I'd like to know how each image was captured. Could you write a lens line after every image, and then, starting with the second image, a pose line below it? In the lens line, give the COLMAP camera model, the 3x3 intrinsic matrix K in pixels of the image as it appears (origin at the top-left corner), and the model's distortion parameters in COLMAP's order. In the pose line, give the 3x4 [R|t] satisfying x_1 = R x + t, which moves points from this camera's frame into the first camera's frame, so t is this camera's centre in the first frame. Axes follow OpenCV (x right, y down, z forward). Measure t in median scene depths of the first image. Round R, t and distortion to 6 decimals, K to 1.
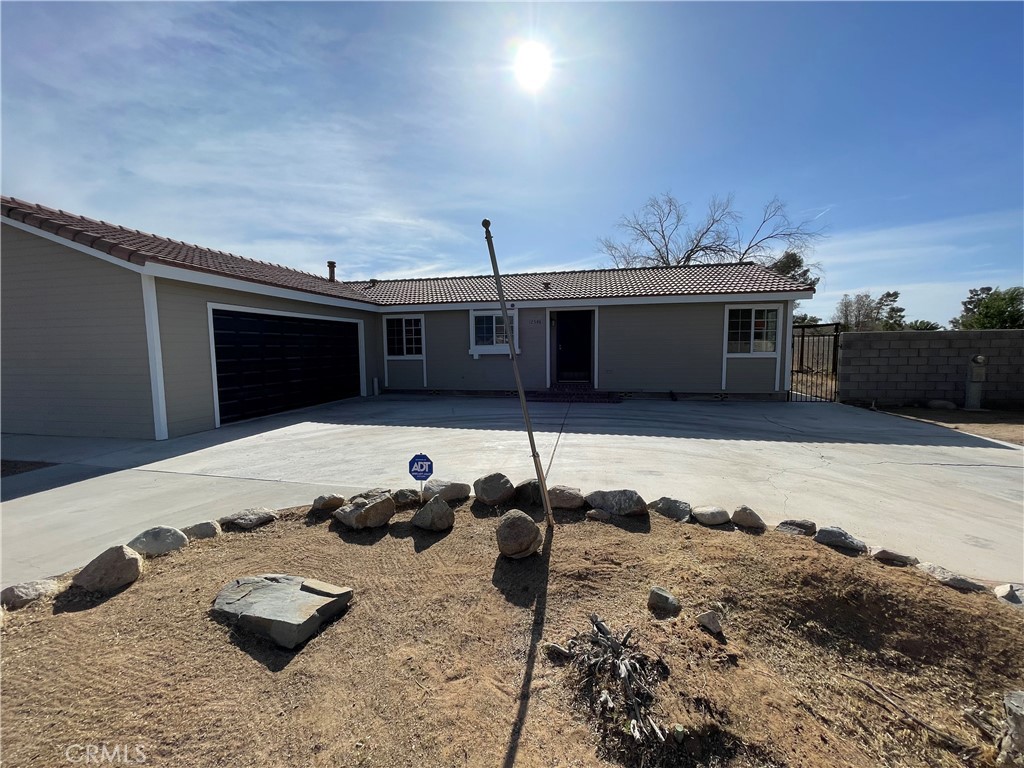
lens RADIAL K [[413.3, 0, 510.7], [0, 413.3, 382.0], [0, 0, 1]] dist [-0.003069, 0.000259]
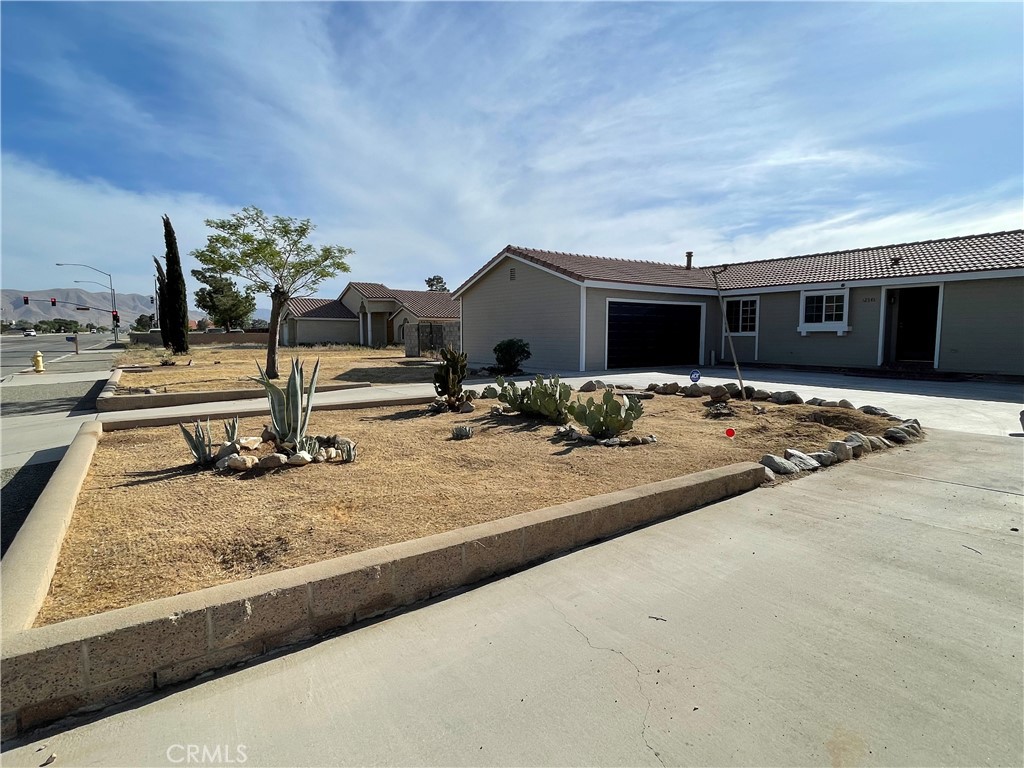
lens RADIAL K [[542.0, 0, 502.4], [0, 542.0, 399.4], [0, 0, 1]] dist [-0.002085, 0.001279]
pose [[0.728671, 0.091184, -0.678767, 0.339585], [-0.064827, 0.995830, 0.064185, 0.076187], [0.681789, -0.002768, 0.731544, -0.629921]]
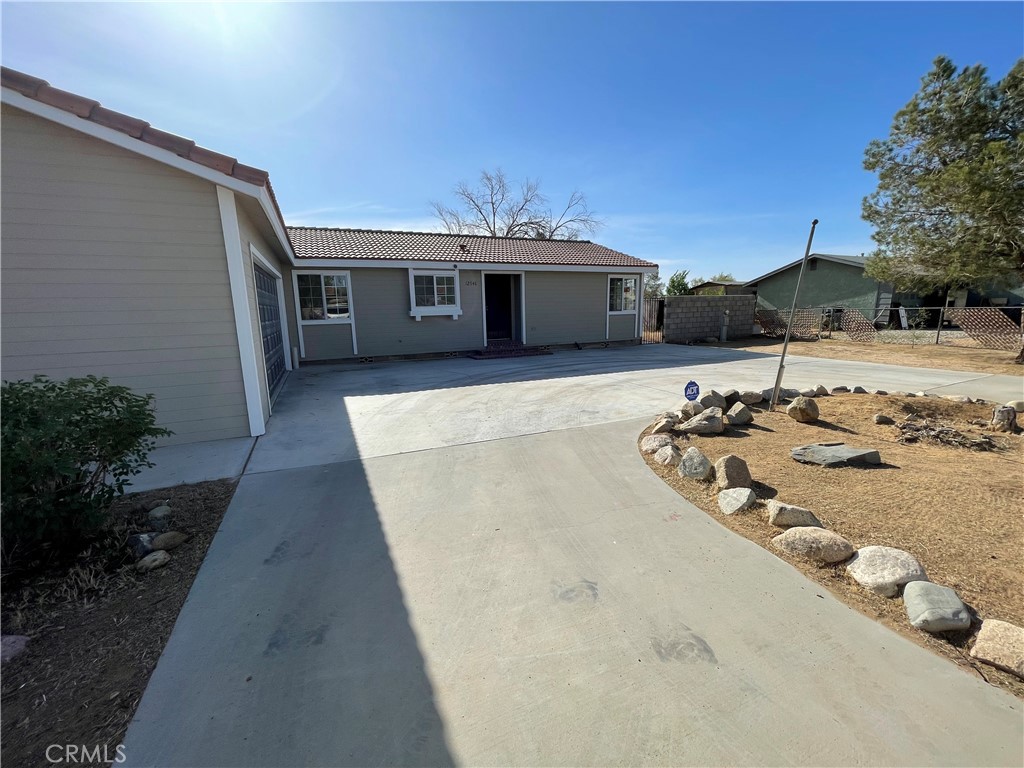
lens RADIAL K [[413.3, 0, 510.7], [0, 413.3, 382.0], [0, 0, 1]] dist [-0.003069, 0.000259]
pose [[0.806651, -0.110632, 0.580581, -0.503842], [0.062402, 0.992776, 0.102477, 0.000719], [-0.587725, -0.046434, 0.807727, 0.088761]]
